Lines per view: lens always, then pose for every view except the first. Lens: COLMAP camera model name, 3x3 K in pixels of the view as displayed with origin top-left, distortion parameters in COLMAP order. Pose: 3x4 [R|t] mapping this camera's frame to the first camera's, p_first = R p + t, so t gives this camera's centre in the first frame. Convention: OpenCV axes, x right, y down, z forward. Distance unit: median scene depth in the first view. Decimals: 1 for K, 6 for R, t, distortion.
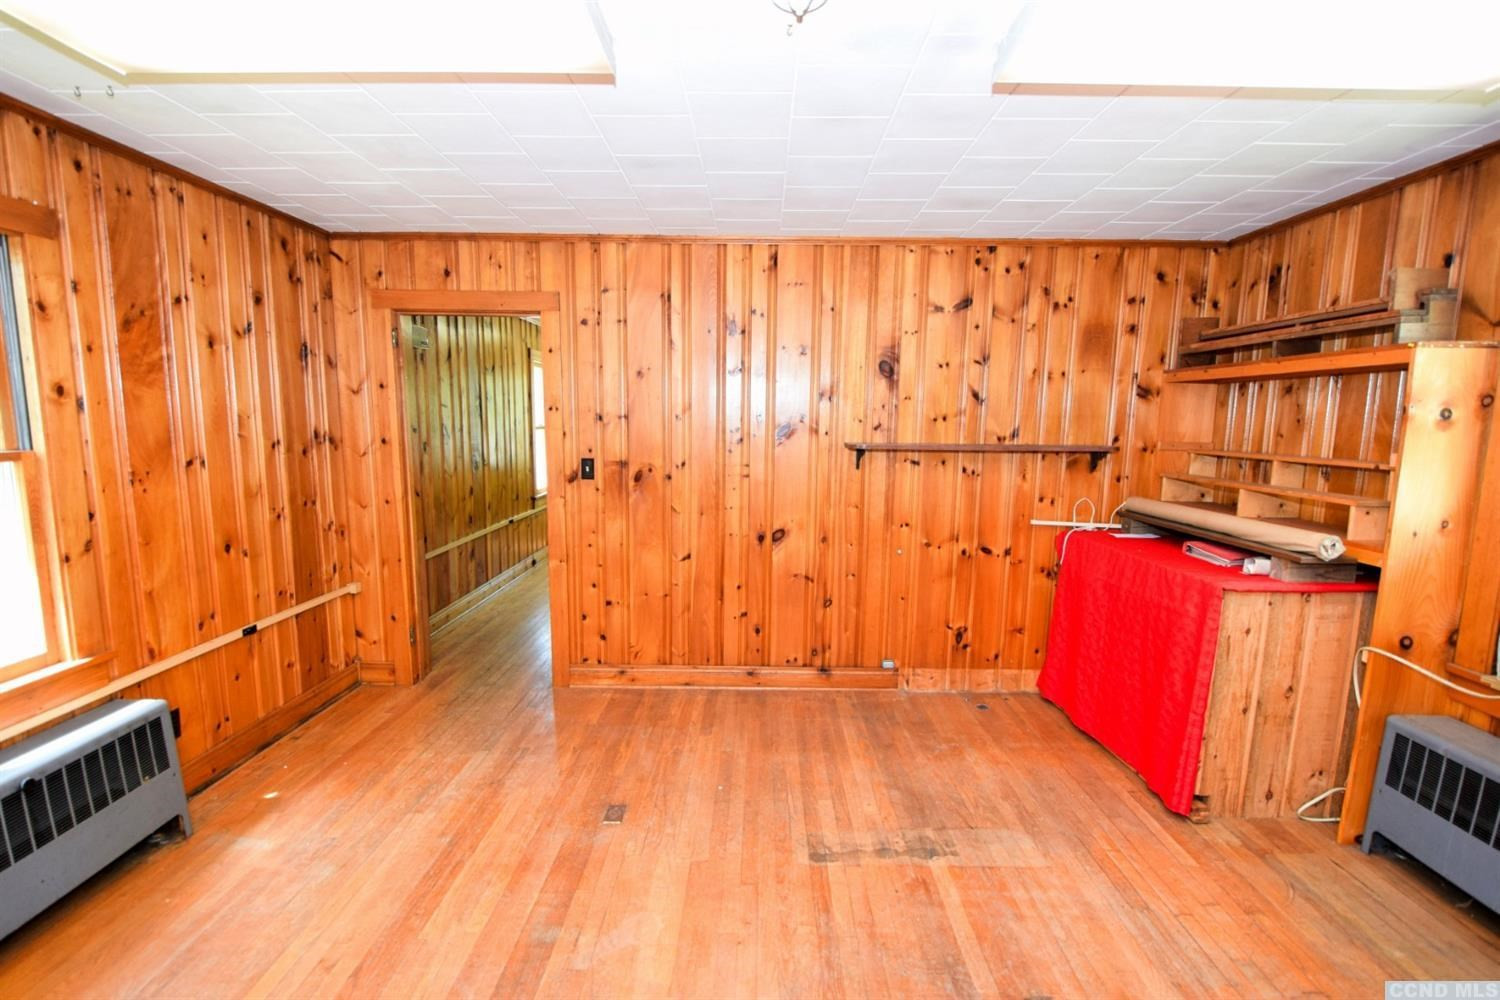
lens RADIAL K [[659.0, 0, 749.5], [0, 659.0, 505.6], [0, 0, 1]] dist [0.009631, -0.014609]
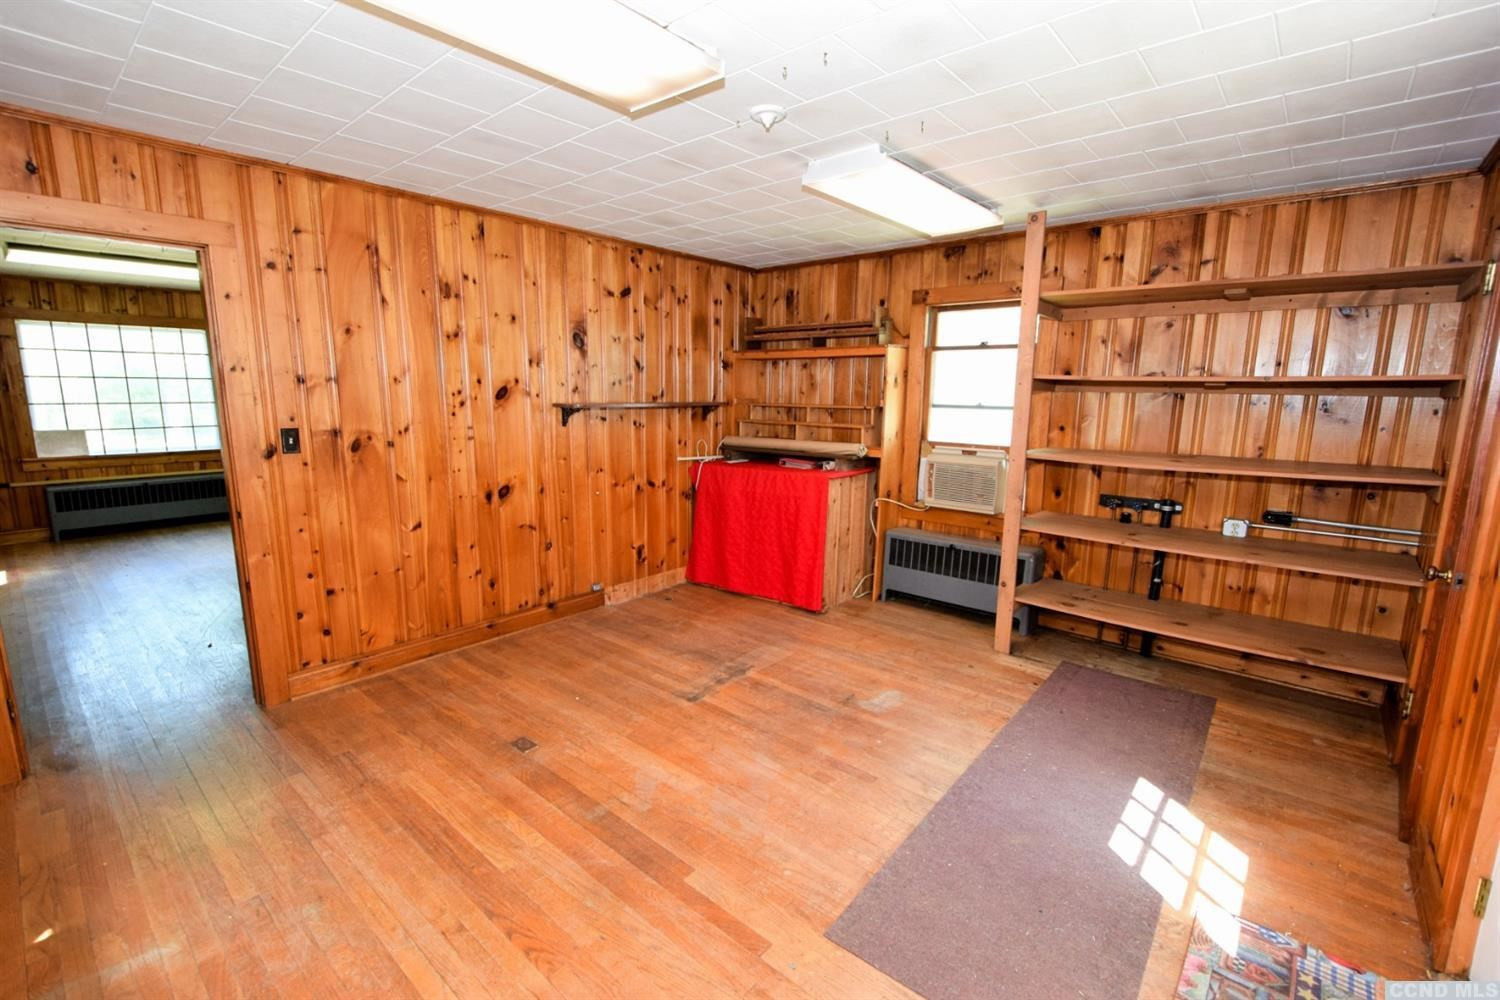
lens RADIAL K [[659.0, 0, 749.5], [0, 659.0, 505.6], [0, 0, 1]] dist [0.009631, -0.014609]
pose [[0.643442, -0.137705, 0.753008, -0.533755], [0.099567, 0.990386, 0.096035, 0.004226], [-0.758992, 0.013182, 0.650966, -0.001951]]
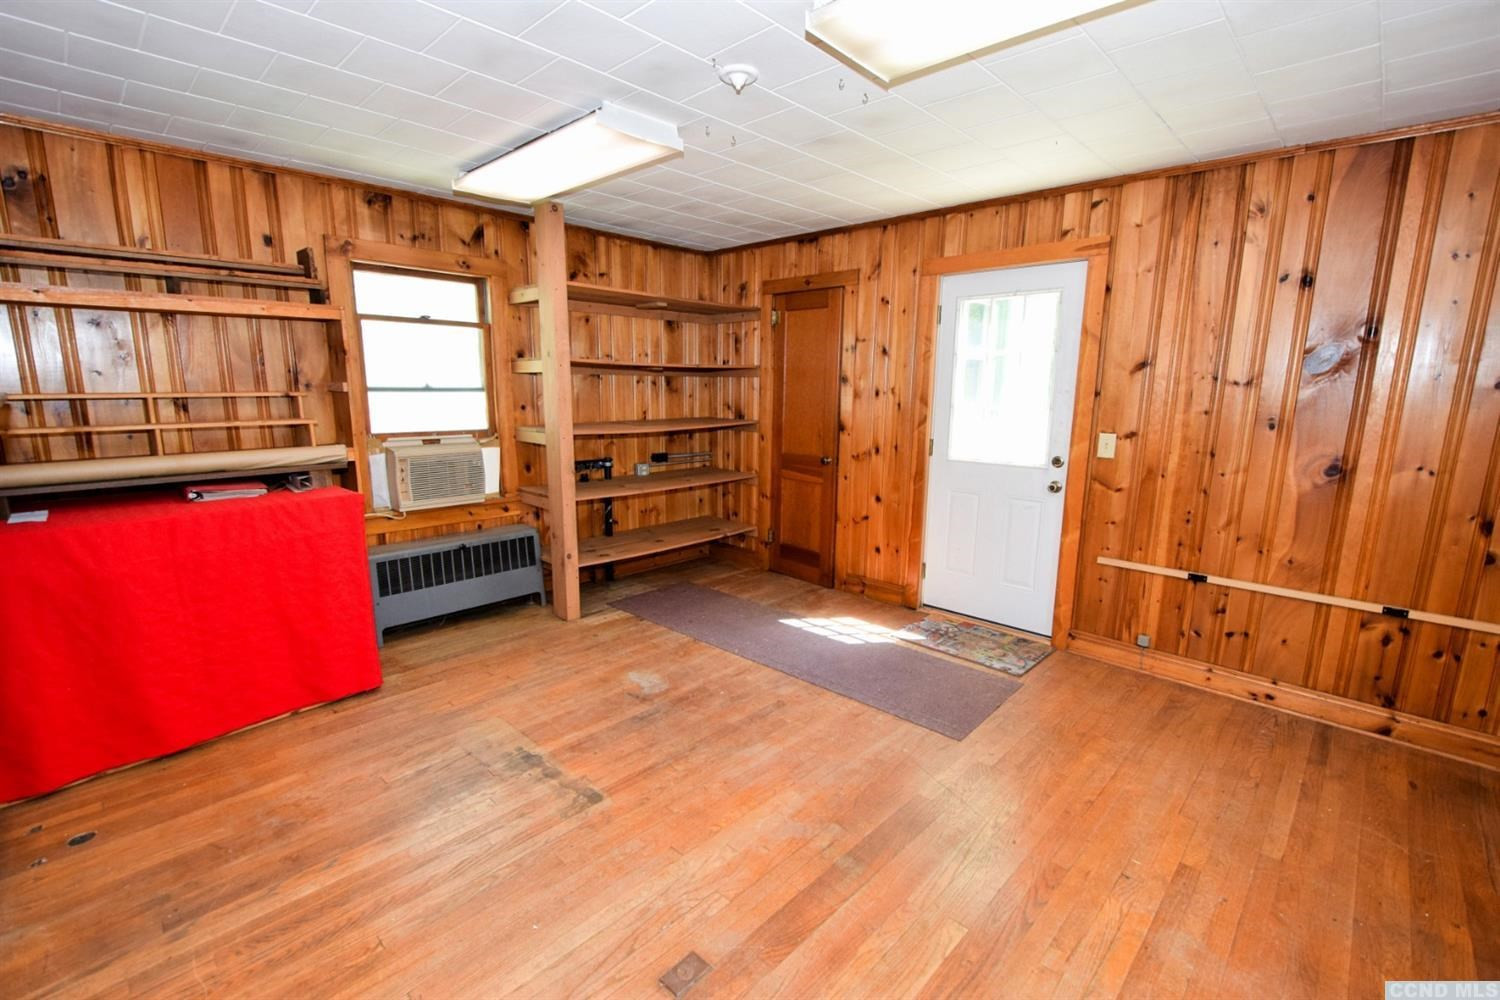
lens RADIAL K [[661.2, 0, 749.3], [0, 661.2, 505.1], [0, 0, 1]] dist [0.005301, -0.010785]
pose [[-0.731097, -0.144498, 0.666797, -0.447996], [0.071759, 0.955610, 0.285764, -0.111138], [-0.678490, 0.256770, -0.688274, 0.935185]]
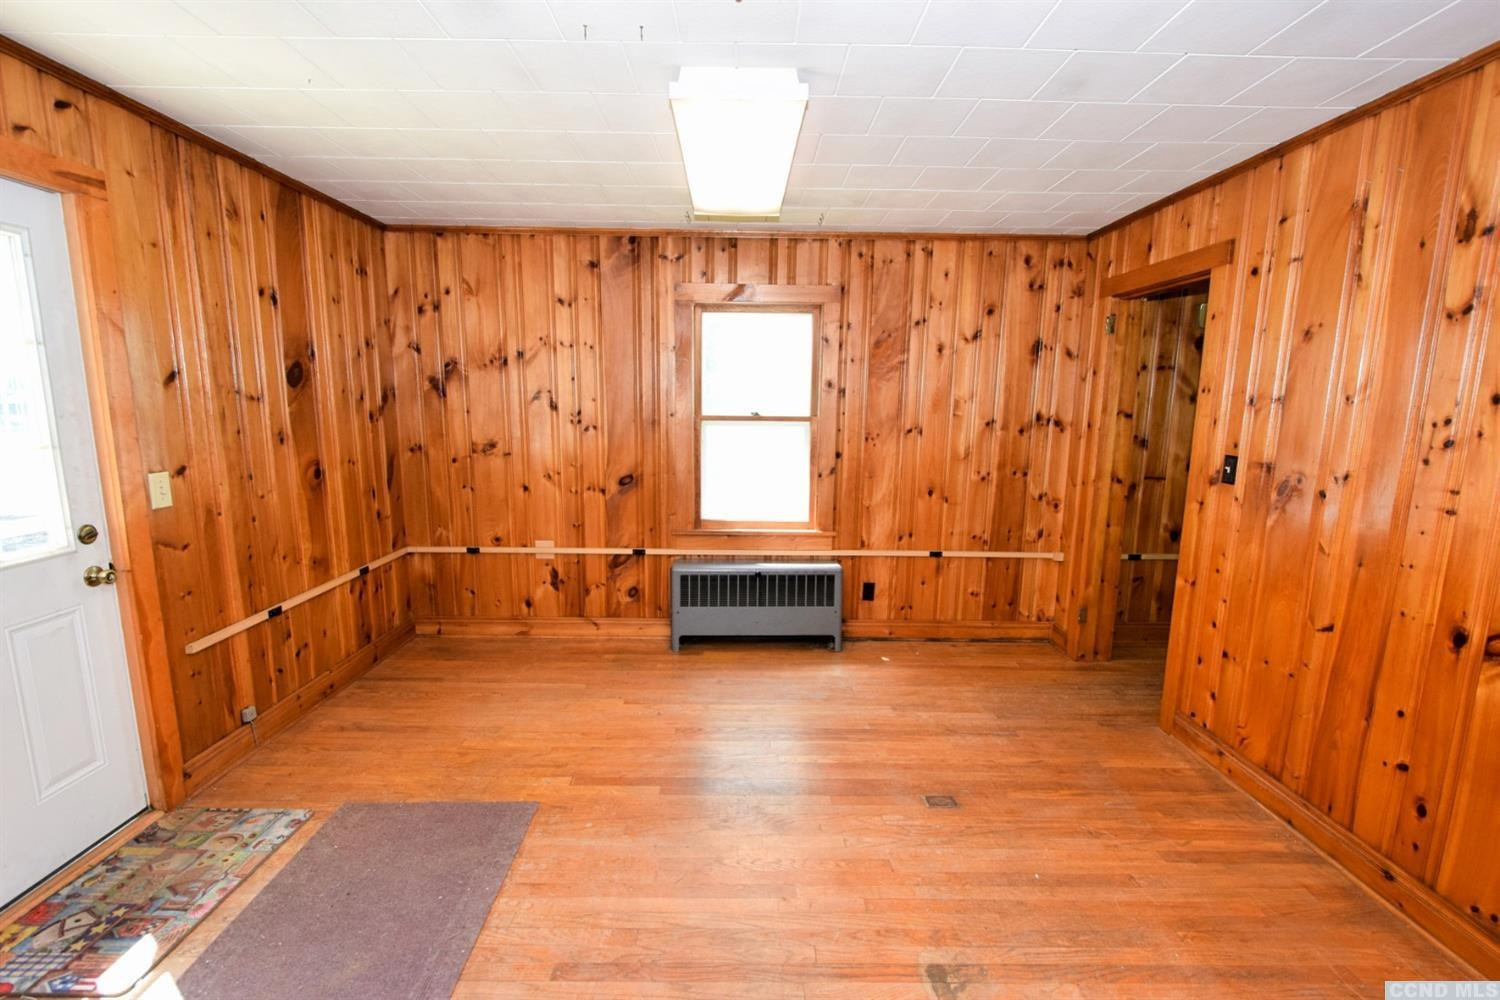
lens RADIAL K [[660.6, 0, 753.3], [0, 660.6, 505.3], [0, 0, 1]] dist [0.007746, -0.011443]
pose [[0.028195, 0.146995, -0.988735, 0.505183], [-0.145685, 0.979171, 0.141418, -0.045133], [0.988929, 0.140057, 0.049022, 0.447018]]
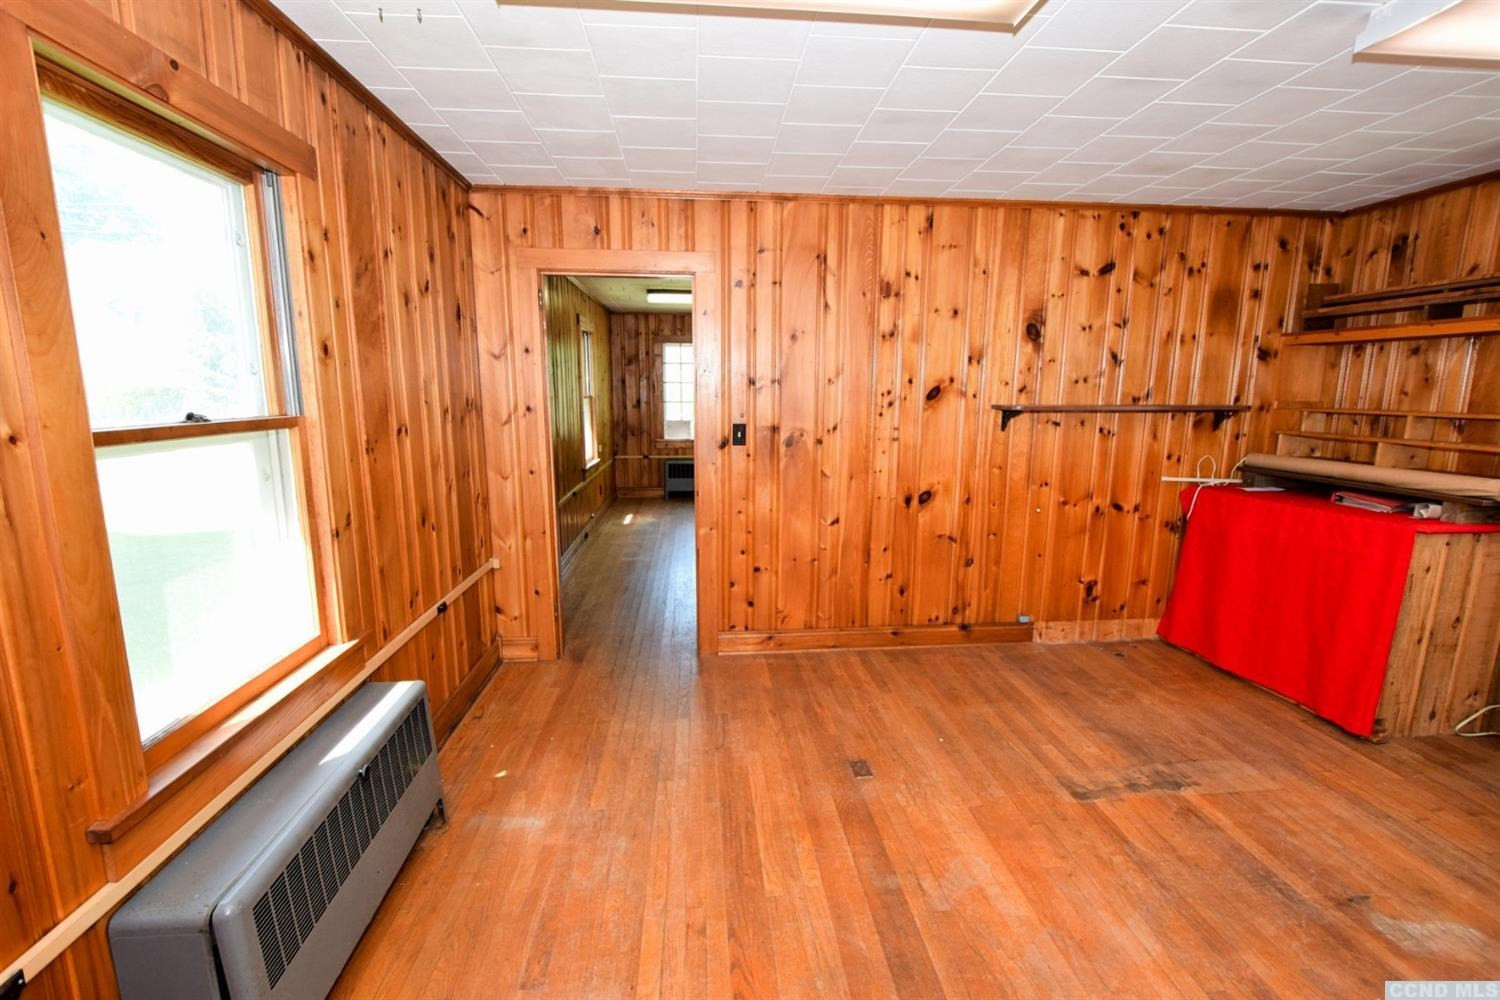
lens RADIAL K [[661.2, 0, 749.3], [0, 661.2, 505.1], [0, 0, 1]] dist [0.005301, -0.010785]
pose [[0.995406, -0.024895, 0.092453, -0.335115], [0.021043, 0.998879, 0.042407, 0.008365], [-0.093405, -0.040266, 0.994814, 0.010182]]
